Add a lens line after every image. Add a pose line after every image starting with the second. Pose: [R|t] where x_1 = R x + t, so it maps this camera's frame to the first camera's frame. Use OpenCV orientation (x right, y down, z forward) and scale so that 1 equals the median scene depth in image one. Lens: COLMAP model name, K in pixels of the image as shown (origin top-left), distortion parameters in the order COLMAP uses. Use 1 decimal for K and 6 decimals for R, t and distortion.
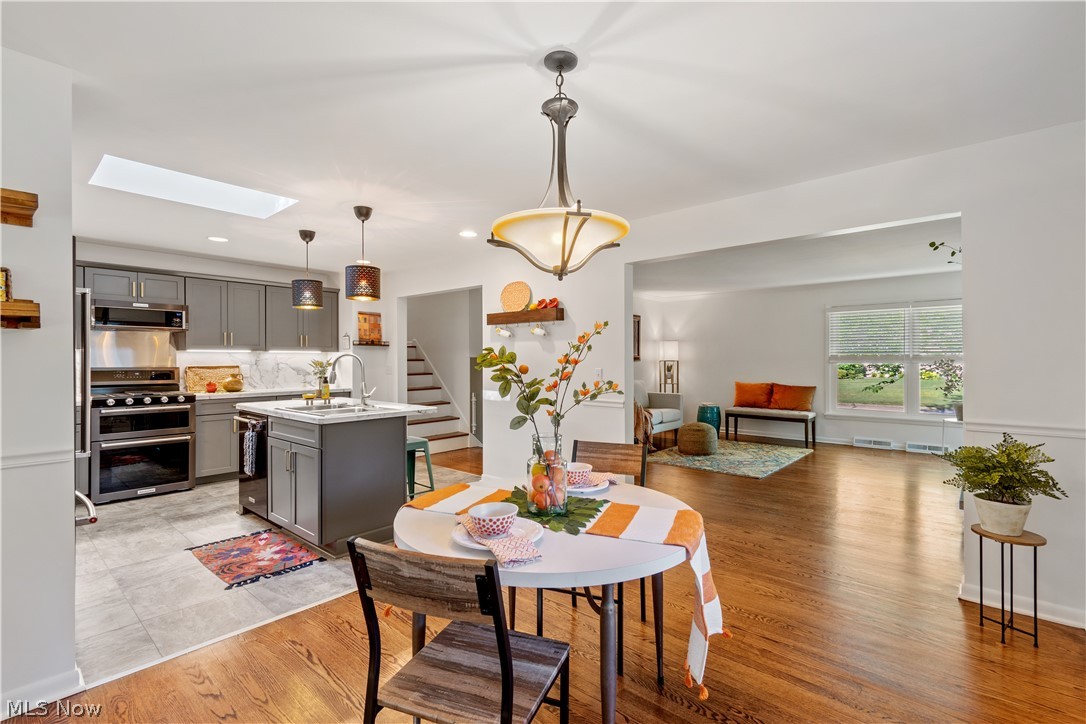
lens RADIAL K [[485.0, 0, 546.2], [0, 485.0, 363.4], [0, 0, 1]] dist [0.005019, -0.002030]
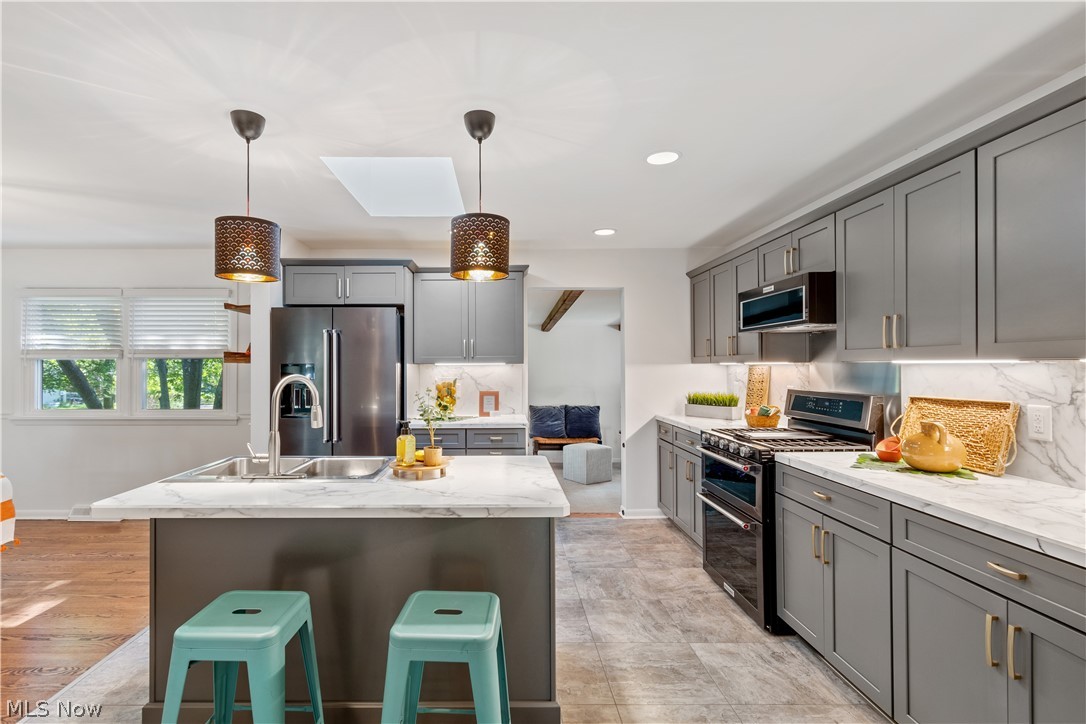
lens RADIAL K [[517.2, 0, 497.5], [0, 517.2, 371.9], [0, 0, 1]] dist [-0.000006, 0.000216]
pose [[-0.752589, 0.012093, -0.658380, -0.124189], [-0.002456, 0.999773, 0.021171, -0.022730], [0.658486, 0.017550, -0.752388, 0.981707]]
